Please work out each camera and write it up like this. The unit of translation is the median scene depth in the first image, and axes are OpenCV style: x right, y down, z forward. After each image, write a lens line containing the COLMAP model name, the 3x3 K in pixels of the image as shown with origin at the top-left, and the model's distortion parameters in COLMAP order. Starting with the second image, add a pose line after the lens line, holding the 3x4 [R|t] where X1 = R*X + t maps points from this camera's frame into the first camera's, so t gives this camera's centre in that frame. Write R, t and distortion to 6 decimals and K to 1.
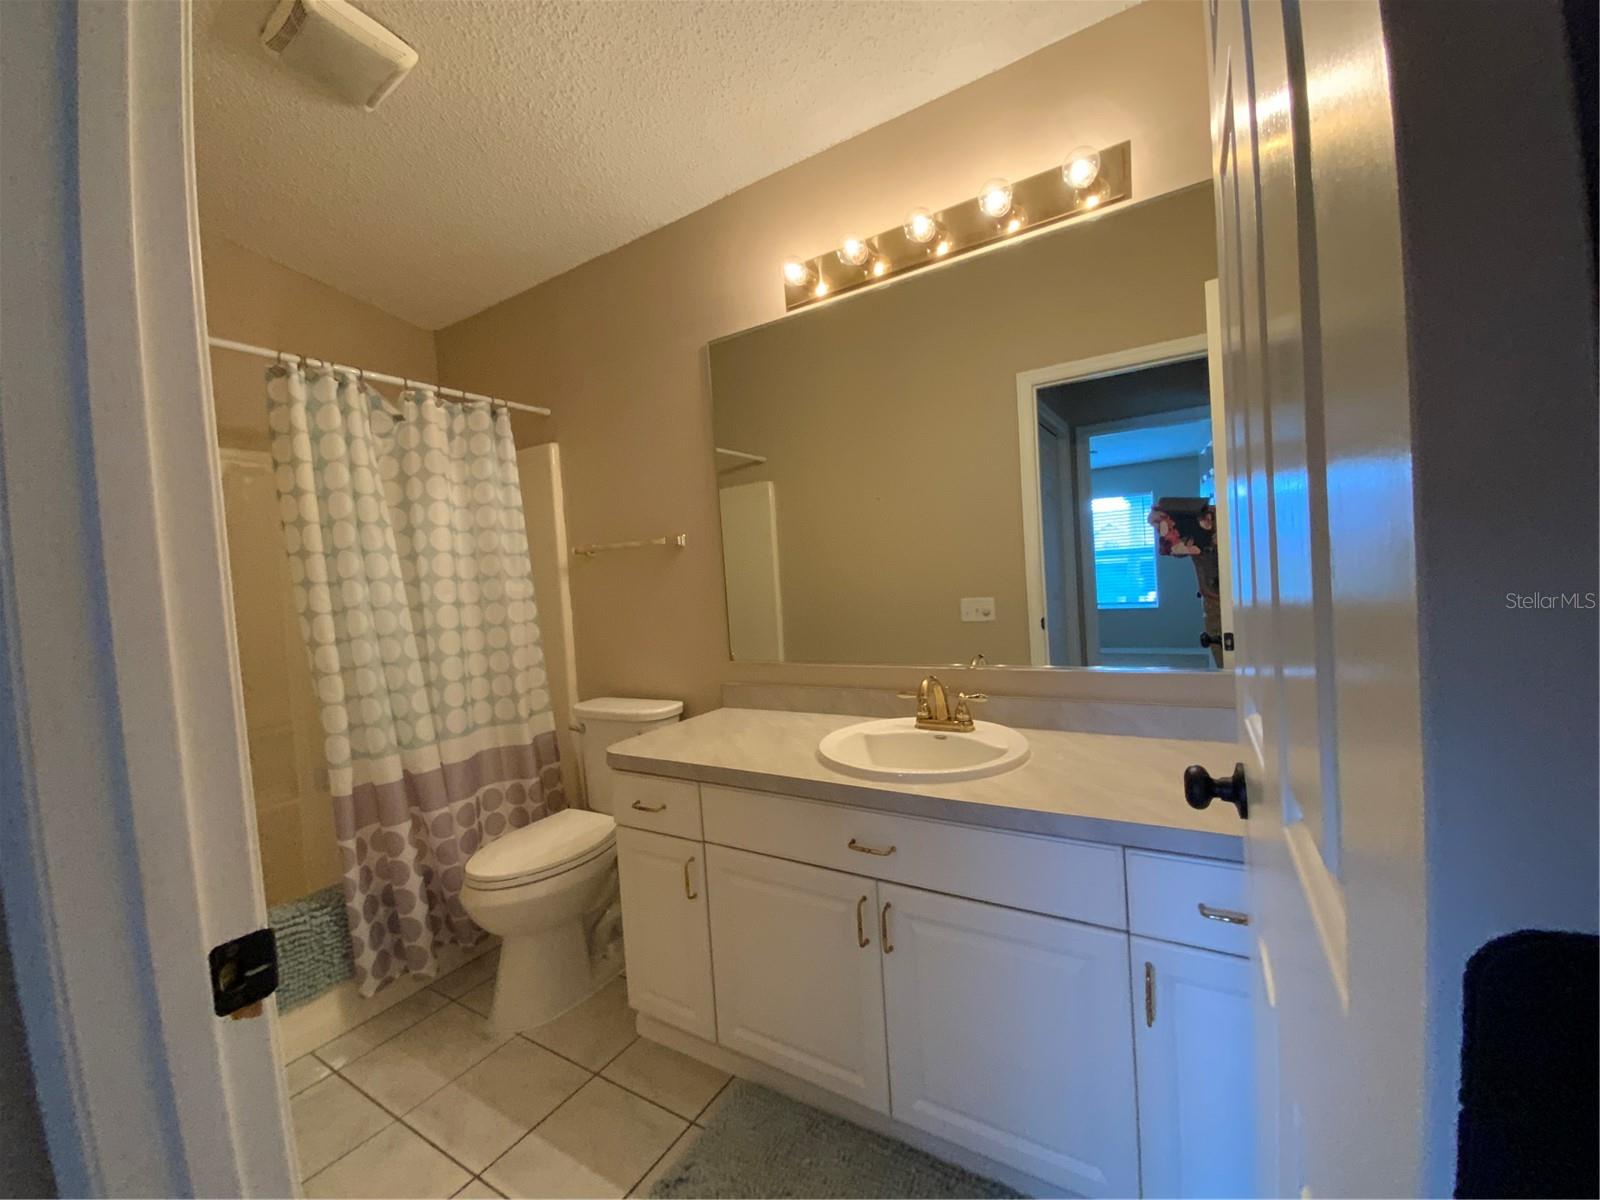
lens RADIAL K [[650.6, 0, 799.2], [0, 650.6, 599.6], [0, 0, 1]] dist [0.025910, -0.021208]
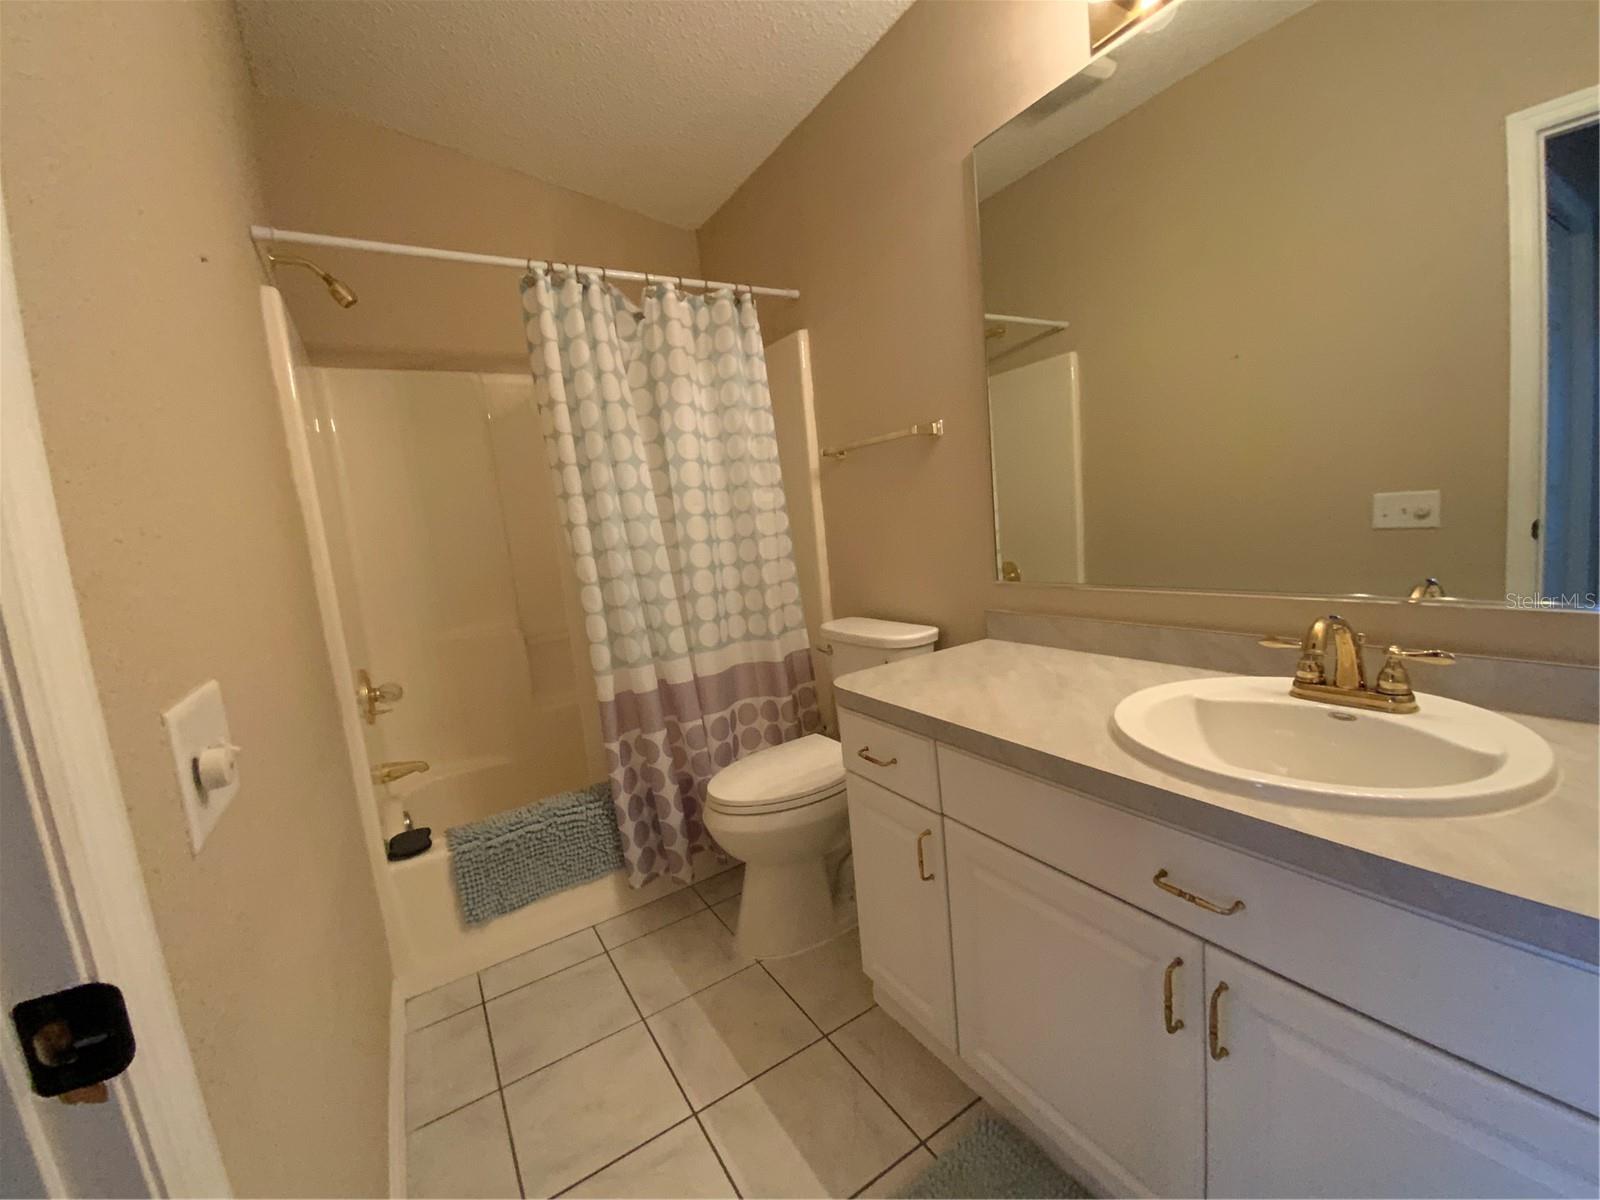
lens RADIAL K [[650.6, 0, 799.2], [0, 650.6, 599.6], [0, 0, 1]] dist [0.025910, -0.021208]
pose [[0.900453, 0.034620, -0.433574, 0.021956], [0.022130, 0.991890, 0.125161, 0.016196], [0.434391, -0.122296, 0.892383, 0.218822]]
